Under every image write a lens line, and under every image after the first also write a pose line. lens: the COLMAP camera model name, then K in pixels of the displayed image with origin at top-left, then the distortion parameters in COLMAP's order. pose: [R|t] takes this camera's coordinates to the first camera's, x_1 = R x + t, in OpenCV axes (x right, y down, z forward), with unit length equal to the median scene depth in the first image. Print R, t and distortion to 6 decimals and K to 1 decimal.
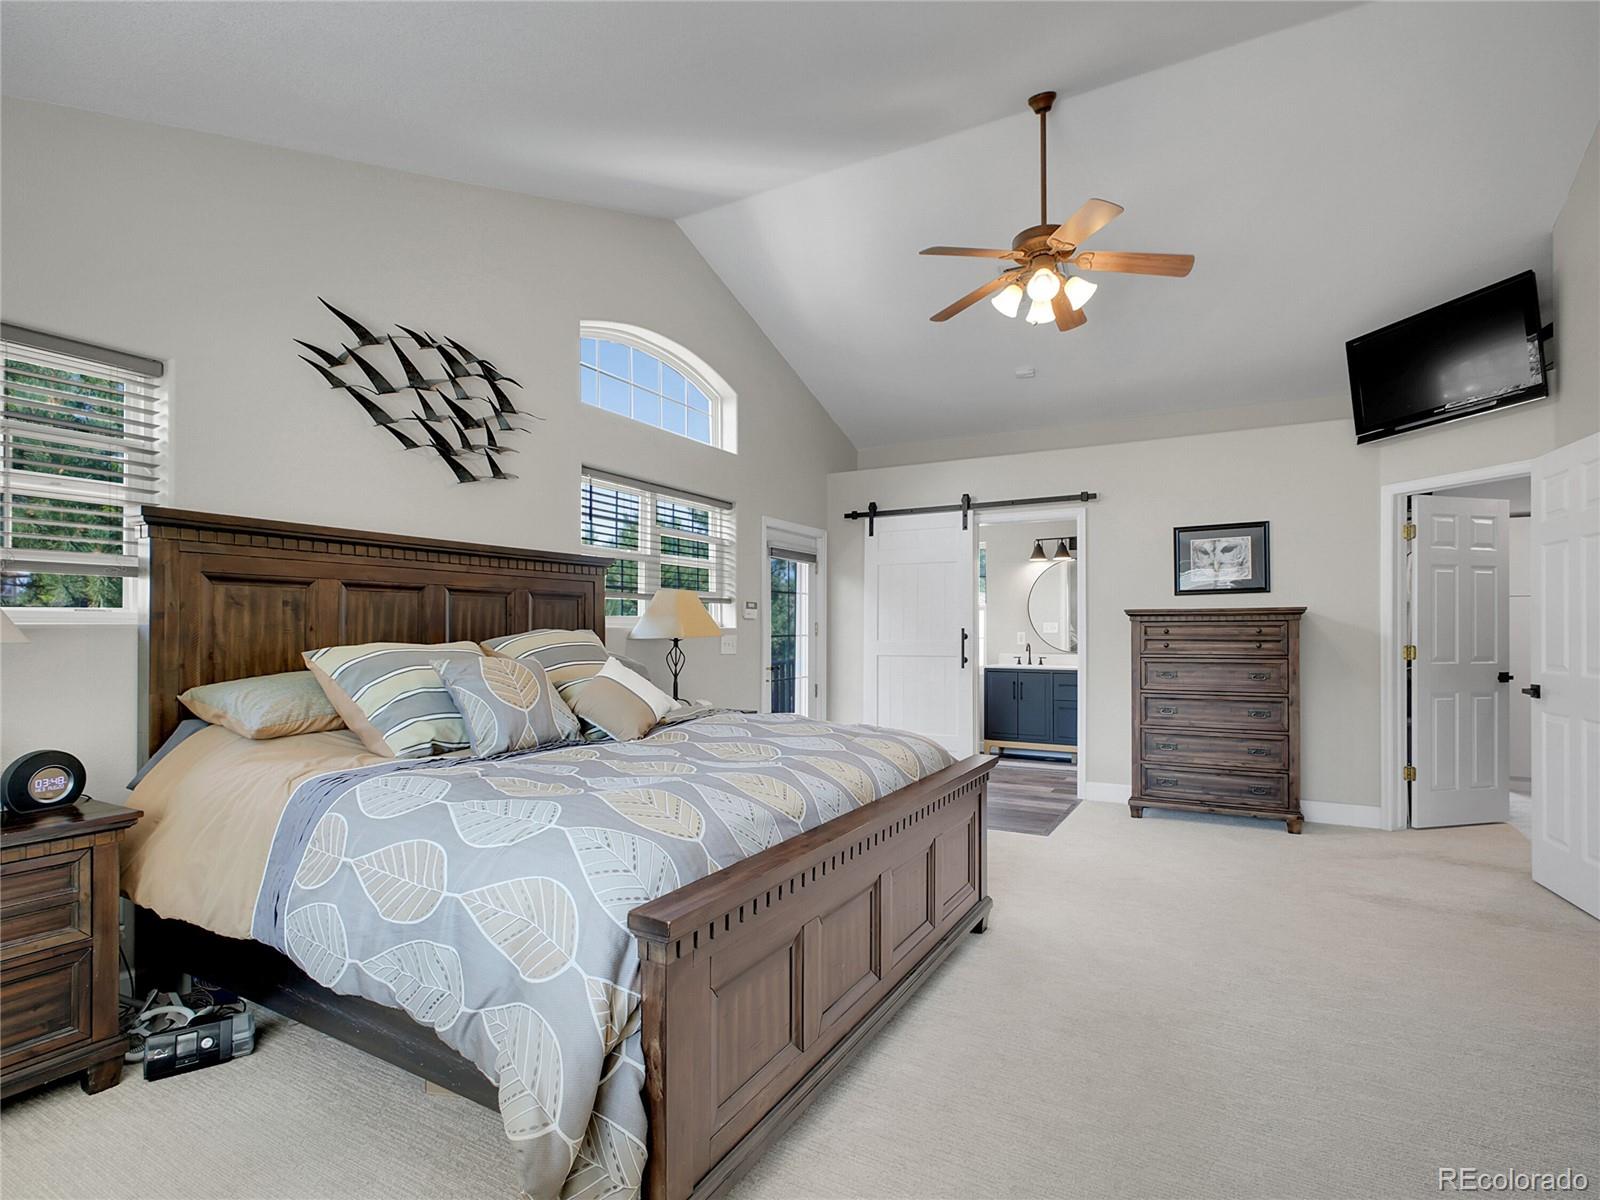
lens RADIAL K [[793.2, 0, 802.4], [0, 793.2, 606.8], [0, 0, 1]] dist [0.002503, 0.000643]
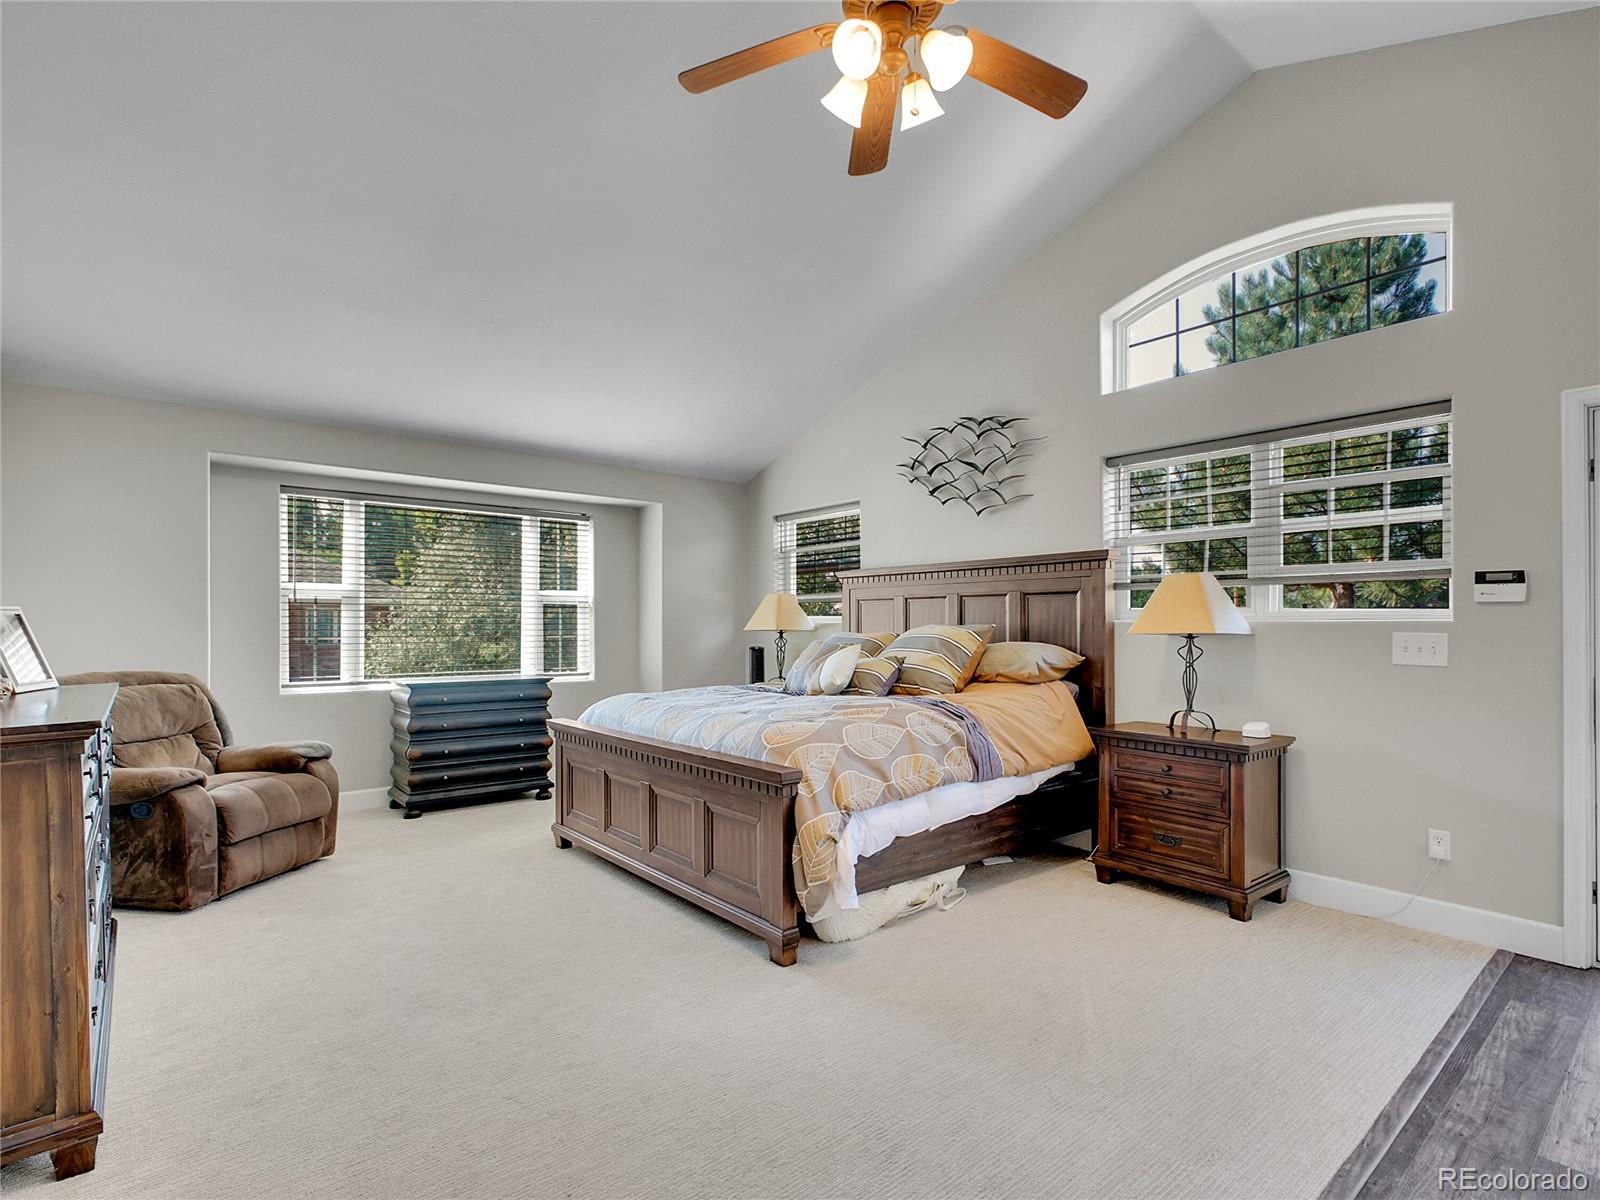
lens RADIAL K [[793.2, 0, 802.4], [0, 793.2, 606.8], [0, 0, 1]] dist [0.002503, 0.000643]
pose [[-0.356645, -0.027495, -0.933835, 0.655828], [0.025837, 0.998894, -0.039278, 0.029638], [0.933883, -0.038136, -0.355540, 0.856549]]
